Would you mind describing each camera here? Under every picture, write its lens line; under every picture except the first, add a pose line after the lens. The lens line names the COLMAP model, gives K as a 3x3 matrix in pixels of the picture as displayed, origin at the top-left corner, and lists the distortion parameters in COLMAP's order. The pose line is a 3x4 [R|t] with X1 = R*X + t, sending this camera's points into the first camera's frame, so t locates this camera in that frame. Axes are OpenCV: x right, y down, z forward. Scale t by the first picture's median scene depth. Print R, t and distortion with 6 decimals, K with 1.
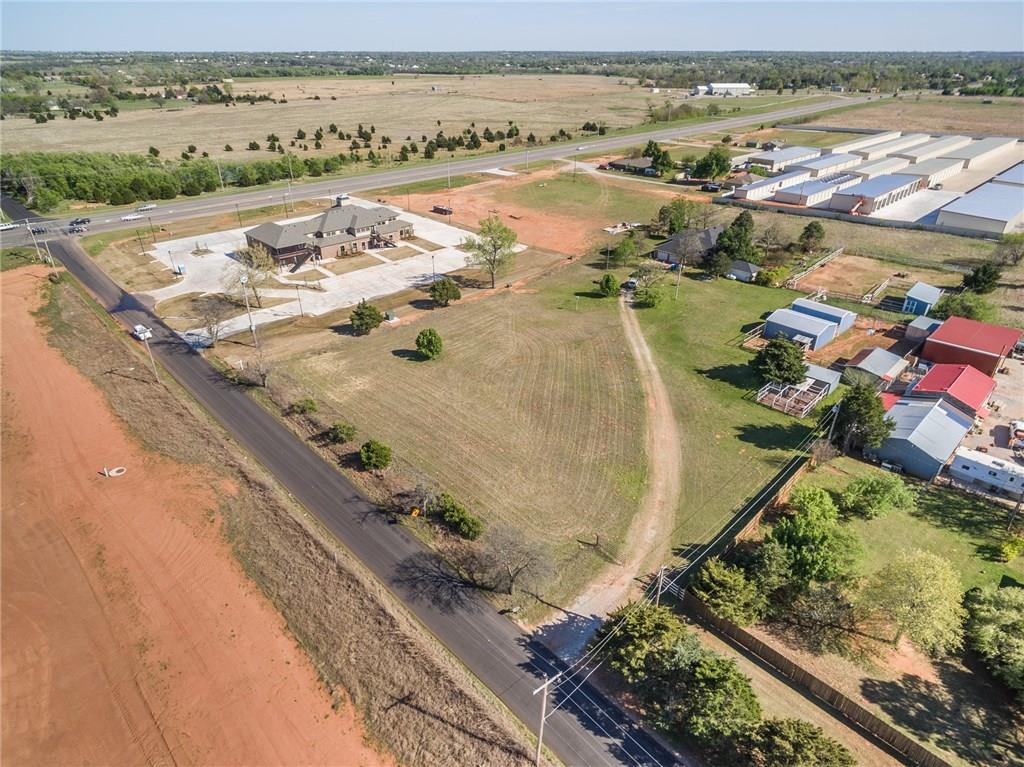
lens RADIAL K [[597.0, 0, 508.6], [0, 597.0, 382.3], [0, 0, 1]] dist [0.006147, 0.001575]
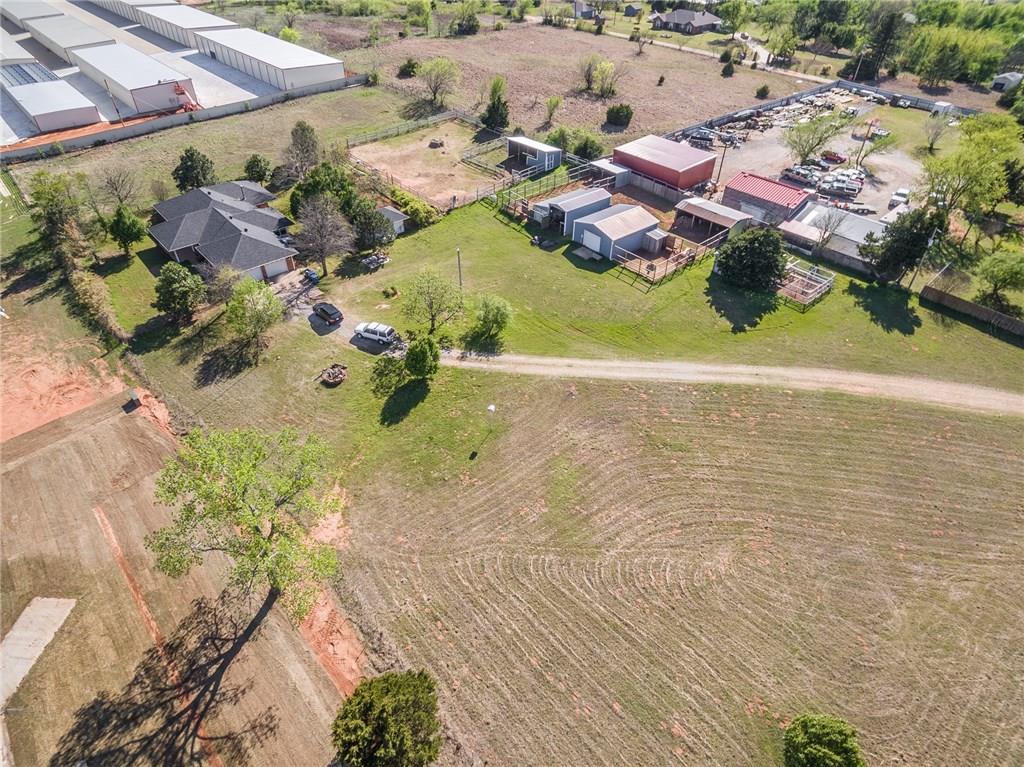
lens RADIAL K [[597.0, 0, 508.6], [0, 597.0, 382.3], [0, 0, 1]] dist [0.006147, 0.001575]
pose [[0.038795, -0.639261, 0.768011, -0.213799], [0.477761, 0.686914, 0.547626, -0.382950], [-0.877633, 0.345681, 0.332063, 0.792140]]
